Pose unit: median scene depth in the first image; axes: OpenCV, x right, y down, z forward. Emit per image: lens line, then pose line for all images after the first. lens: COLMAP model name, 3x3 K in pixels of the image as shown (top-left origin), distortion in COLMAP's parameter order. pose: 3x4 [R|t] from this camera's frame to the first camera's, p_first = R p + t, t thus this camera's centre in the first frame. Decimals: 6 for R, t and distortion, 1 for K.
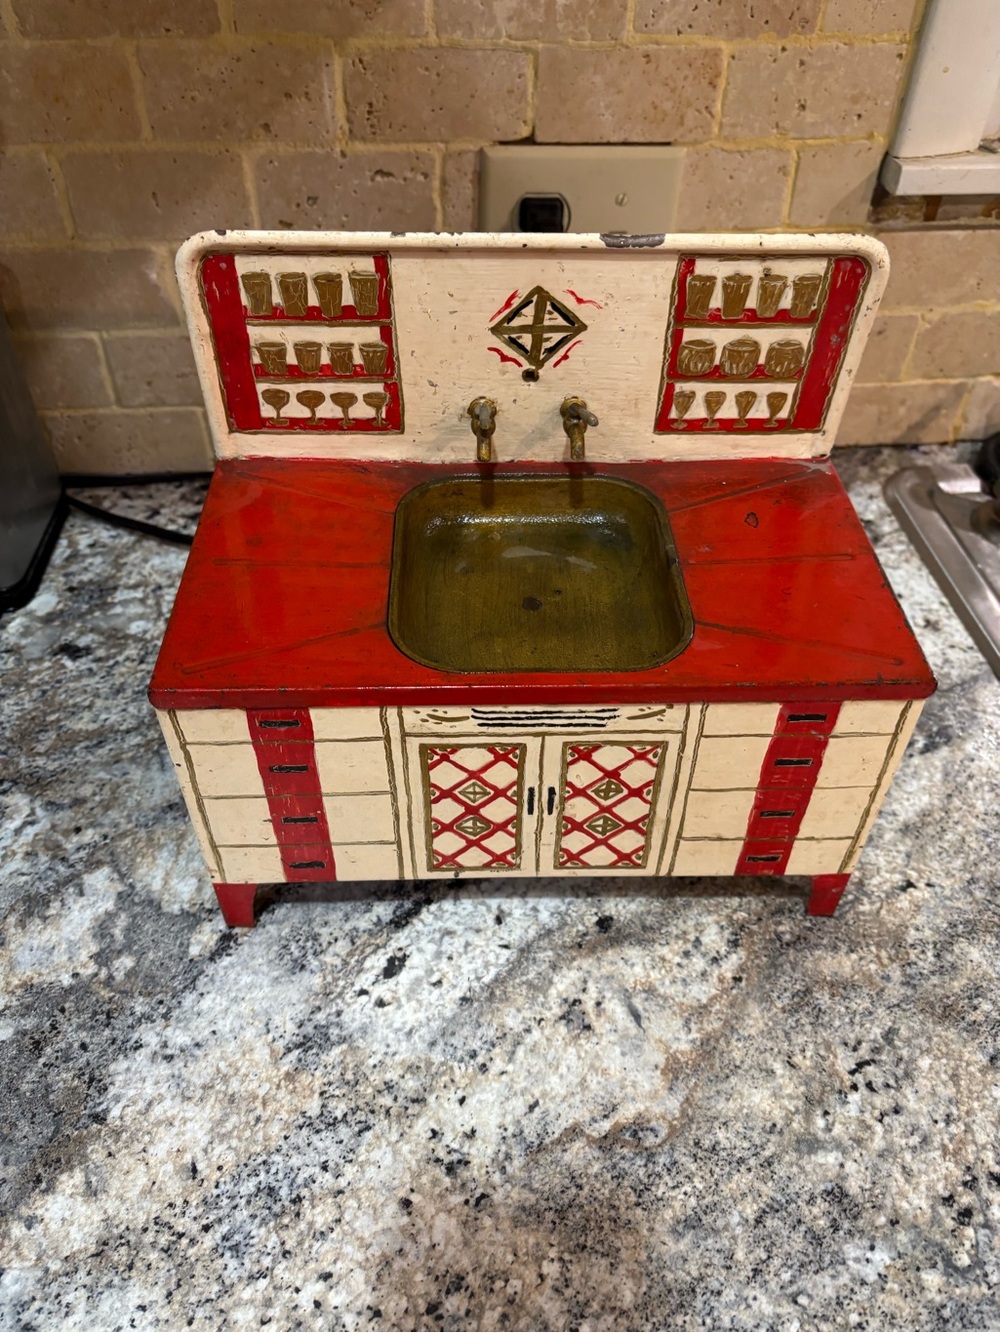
lens RADIAL K [[1049.4, 0, 492.5], [0, 1049.4, 669.0], [0, 0, 1]] dist [-0.017704, 0.001283]
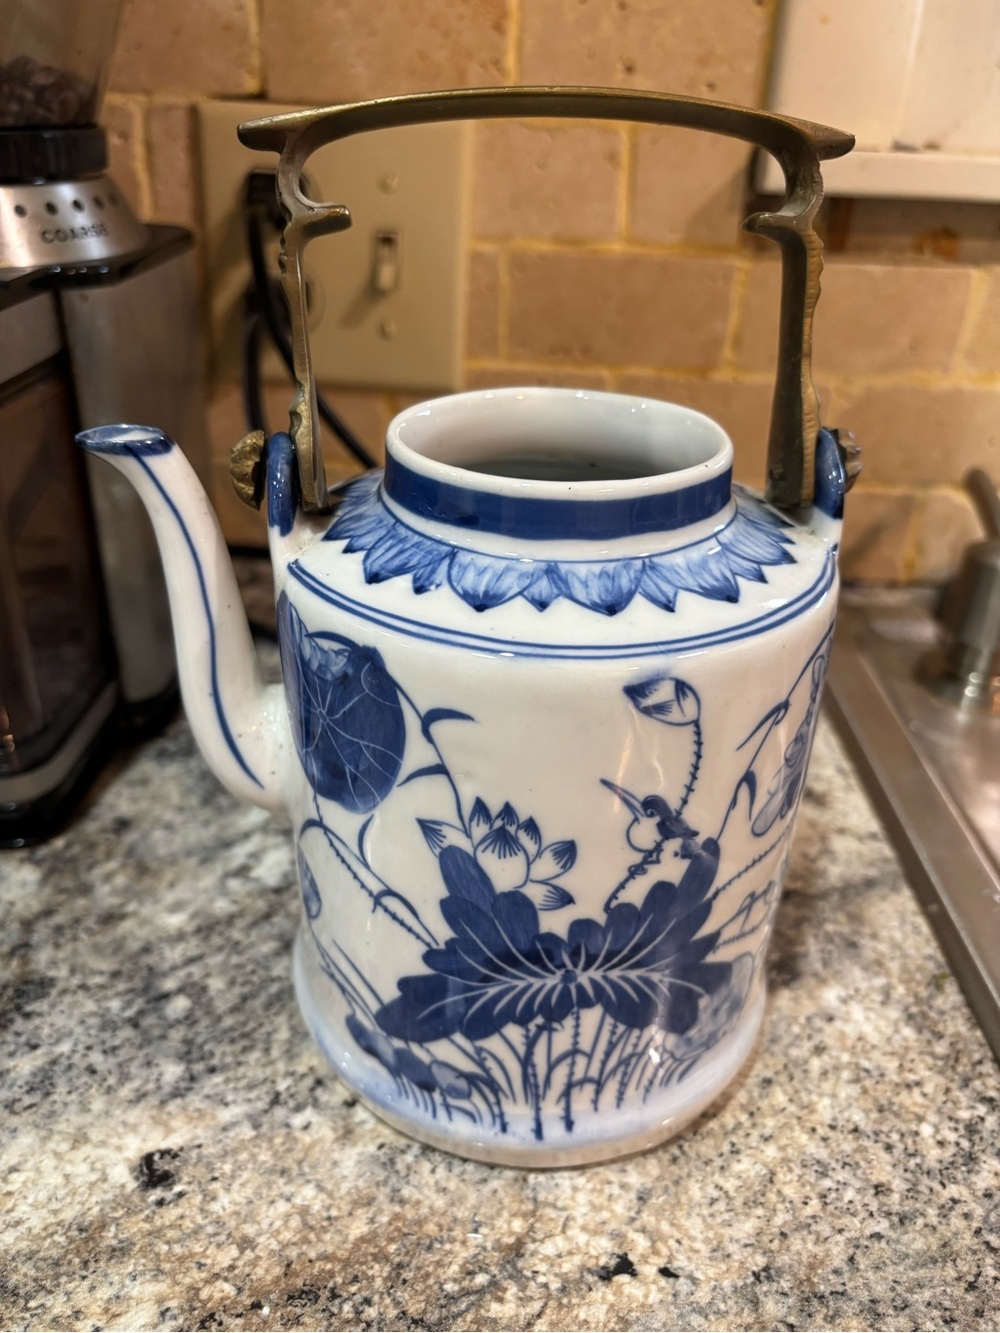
lens RADIAL K [[1049.4, 0, 500.8], [0, 1049.4, 660.6], [0, 0, 1]] dist [-0.017704, 0.001283]
pose [[0.992974, 0.073595, -0.092658, 0.350724], [-0.095935, 0.959100, -0.266316, 0.074754], [0.069269, 0.273334, 0.959422, 0.461179]]
